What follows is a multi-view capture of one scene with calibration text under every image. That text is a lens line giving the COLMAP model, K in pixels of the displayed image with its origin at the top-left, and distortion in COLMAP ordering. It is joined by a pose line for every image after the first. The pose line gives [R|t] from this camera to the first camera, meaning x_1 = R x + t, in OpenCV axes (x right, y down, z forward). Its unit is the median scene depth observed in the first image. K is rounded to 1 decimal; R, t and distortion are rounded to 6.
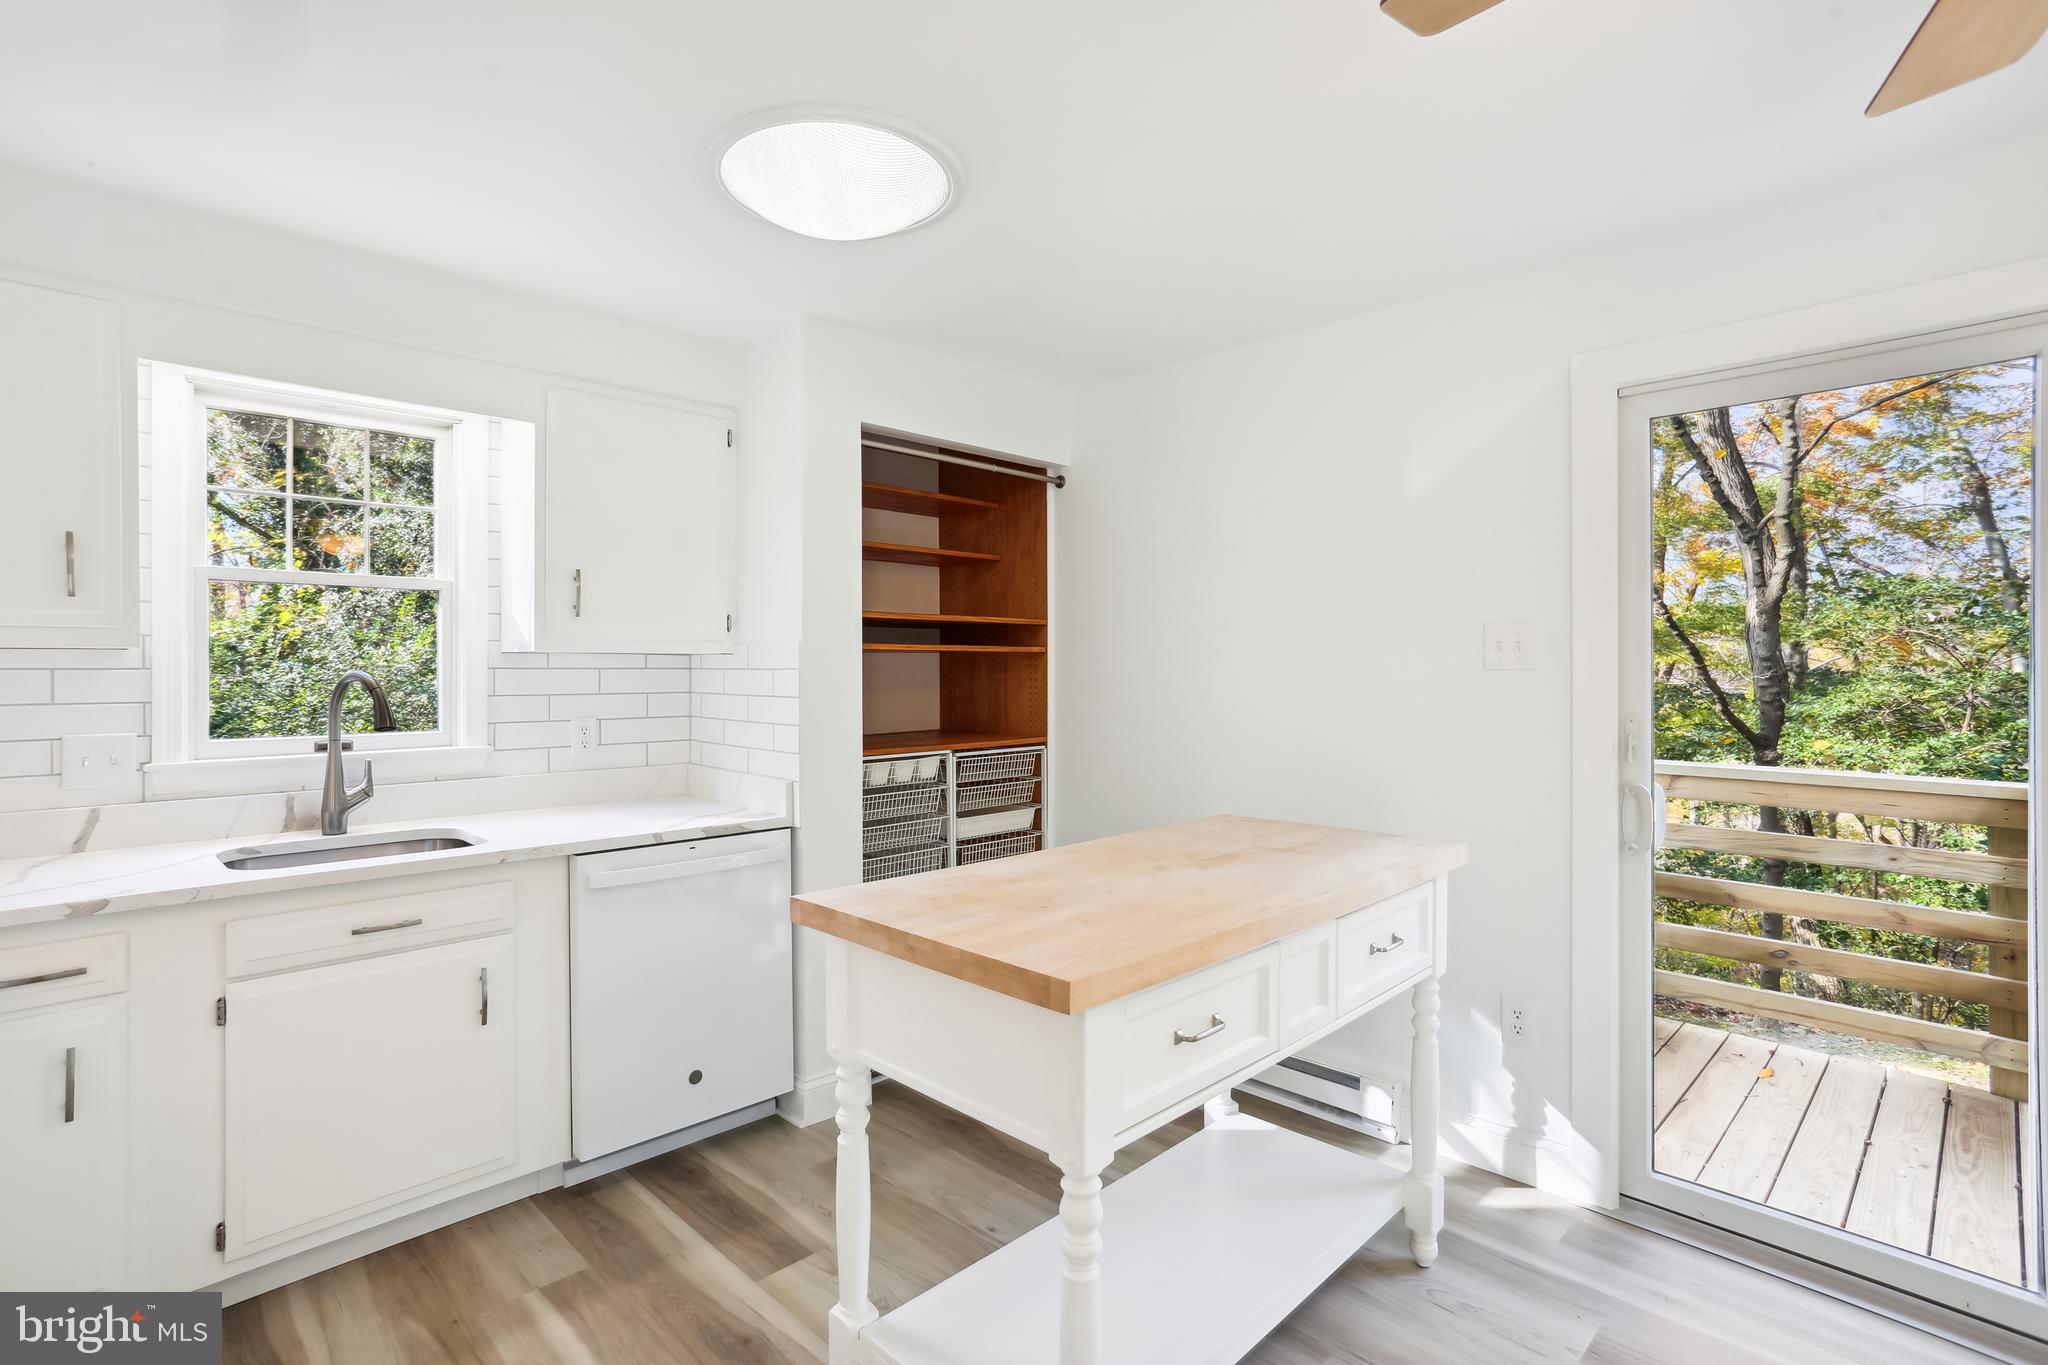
lens RADIAL K [[983.2, 0, 1024.0], [0, 983.2, 682.5], [0, 0, 1]] dist [-0.001109, 0.001643]
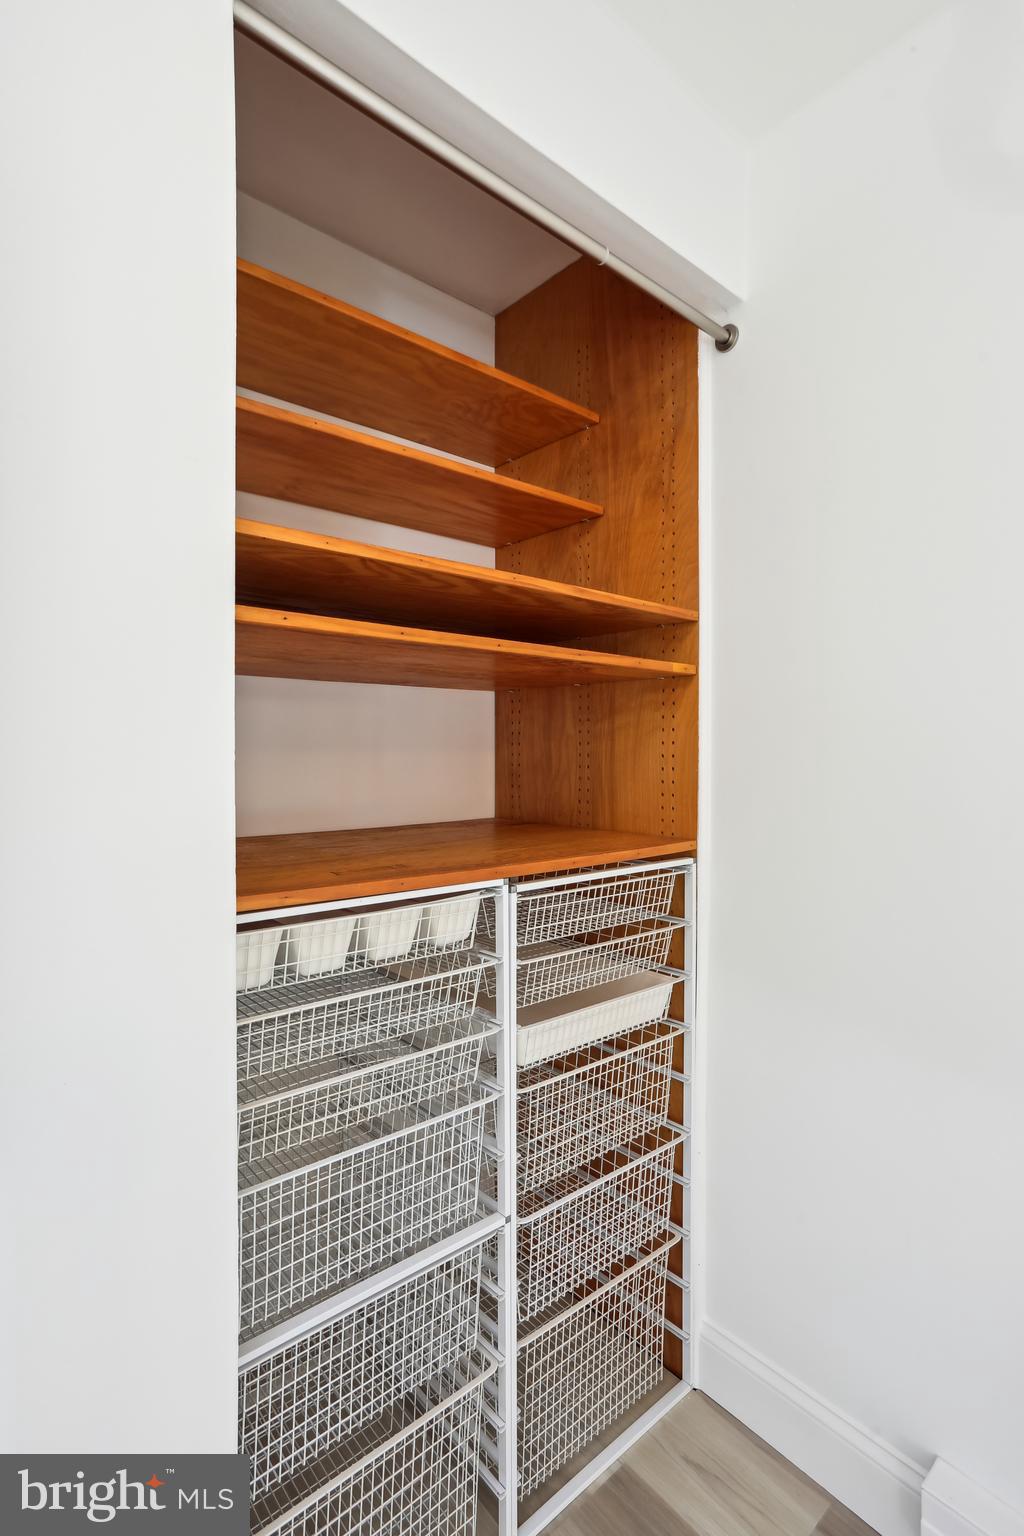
lens RADIAL K [[737.4, 0, 512.0], [0, 737.4, 768.0], [0, 0, 1]] dist [-0.001109, 0.001643]
pose [[0.996119, 0.004049, -0.087918, -0.038986], [-0.003634, 0.999982, 0.004874, 0.016028], [0.087937, -0.004536, 0.996116, 0.614680]]
